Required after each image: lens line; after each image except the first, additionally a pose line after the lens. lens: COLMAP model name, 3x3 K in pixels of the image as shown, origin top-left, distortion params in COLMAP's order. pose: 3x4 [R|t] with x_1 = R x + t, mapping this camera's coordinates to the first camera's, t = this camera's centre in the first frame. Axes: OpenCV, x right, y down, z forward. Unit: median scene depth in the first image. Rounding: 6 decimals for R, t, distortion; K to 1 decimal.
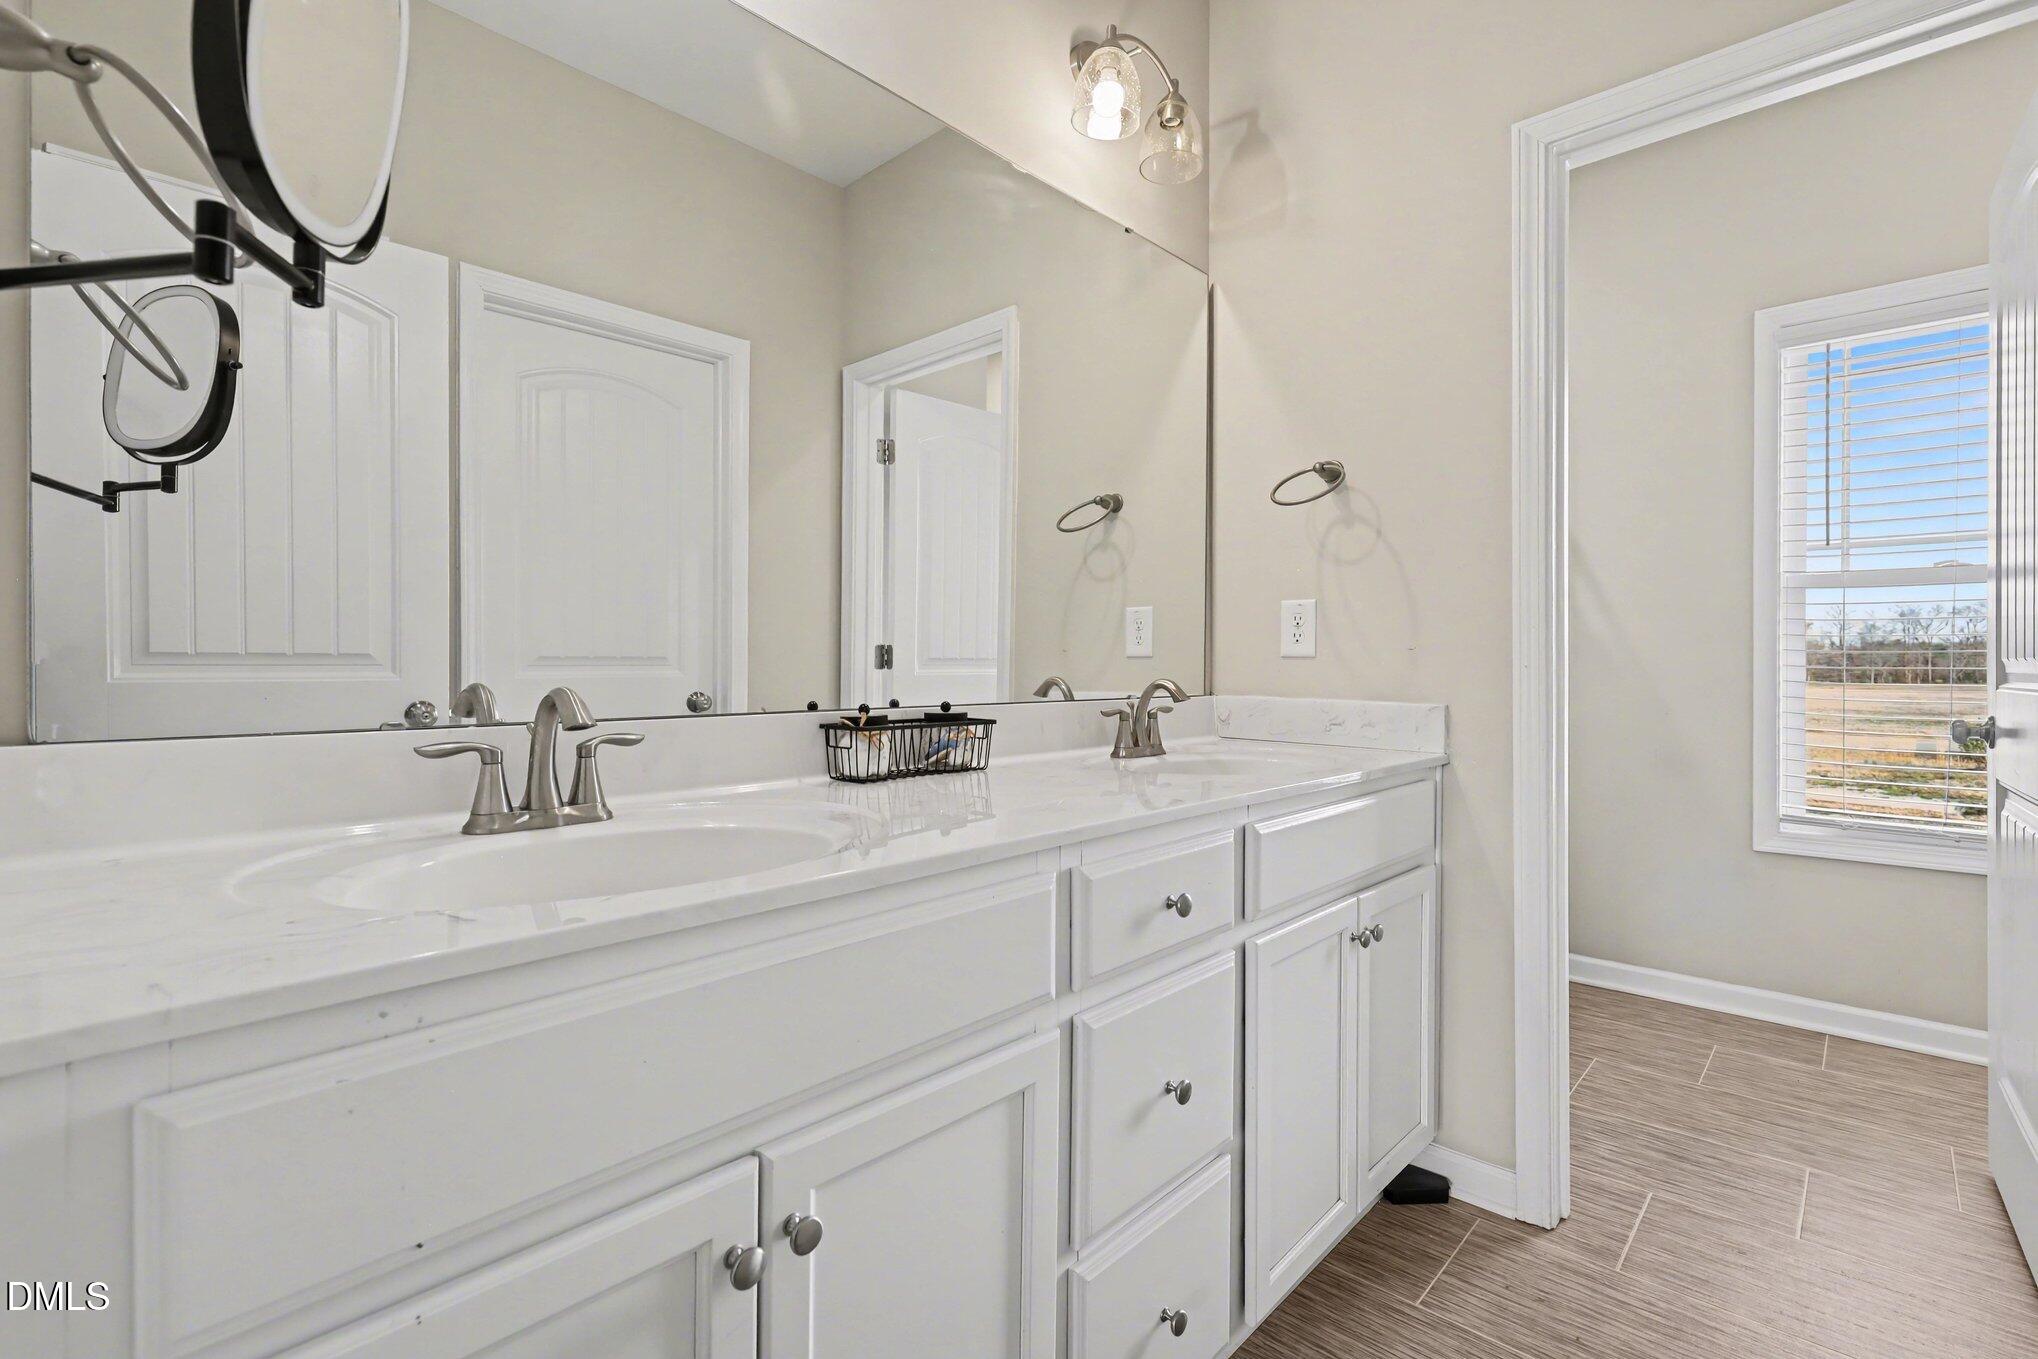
lens RADIAL K [[865.9, 0, 1019.0], [0, 865.9, 679.5], [0, 0, 1]] dist [-0.026561, 0.000164]
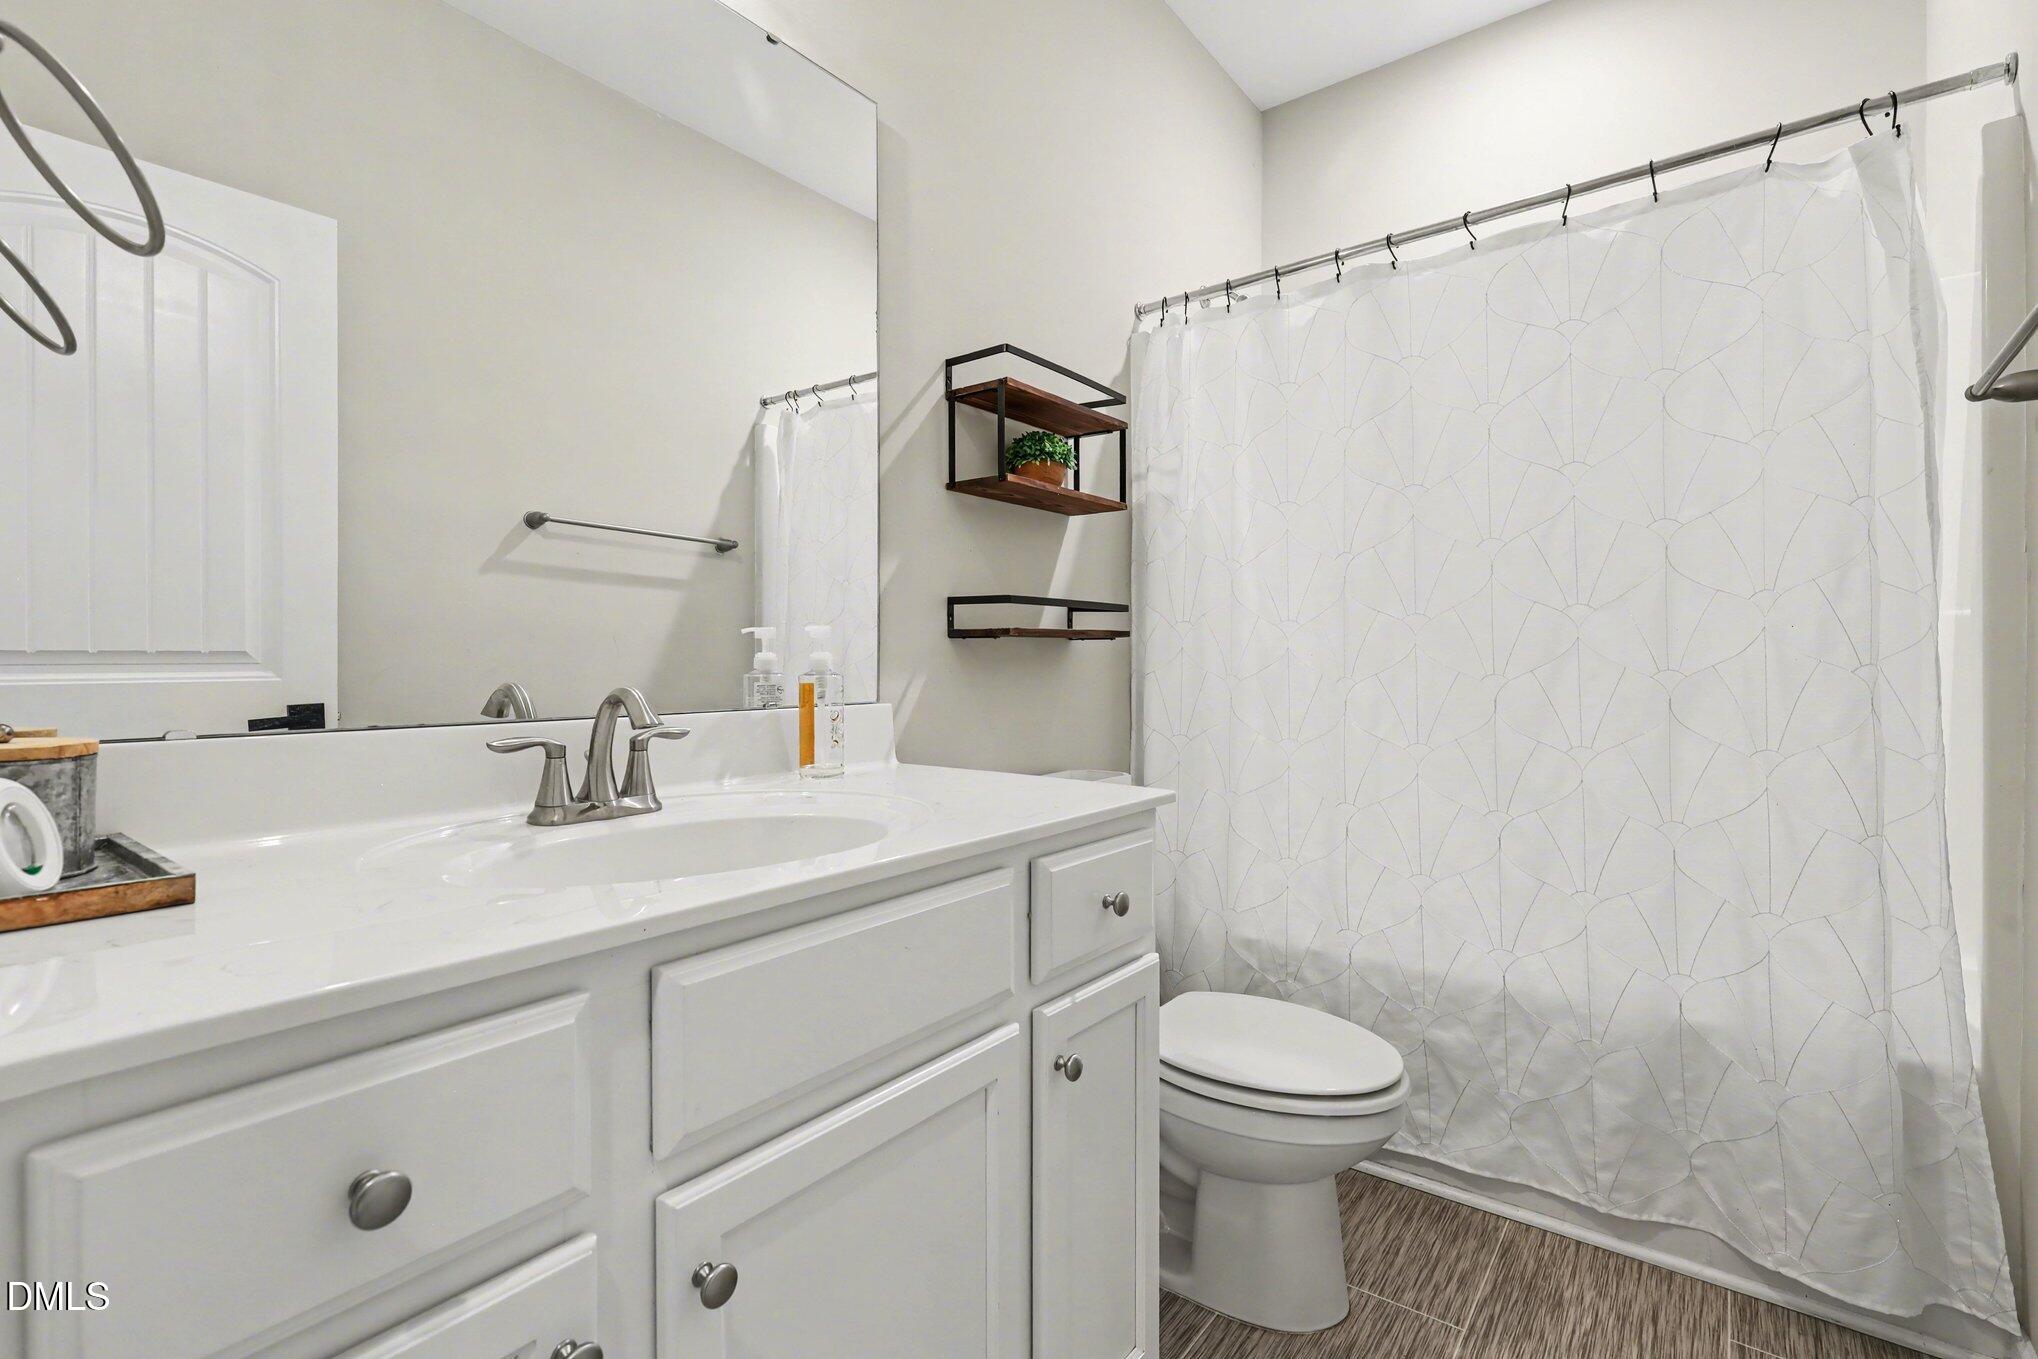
lens RADIAL K [[927.6, 0, 1024.4], [0, 927.6, 672.7], [0, 0, 1]] dist [-0.001991, 0.000078]
pose [[0.992646, -0.003744, 0.120999, -0.176657], [0.004584, 0.999967, -0.006667, 0.005838], [-0.120971, 0.007172, 0.992630, -0.173455]]
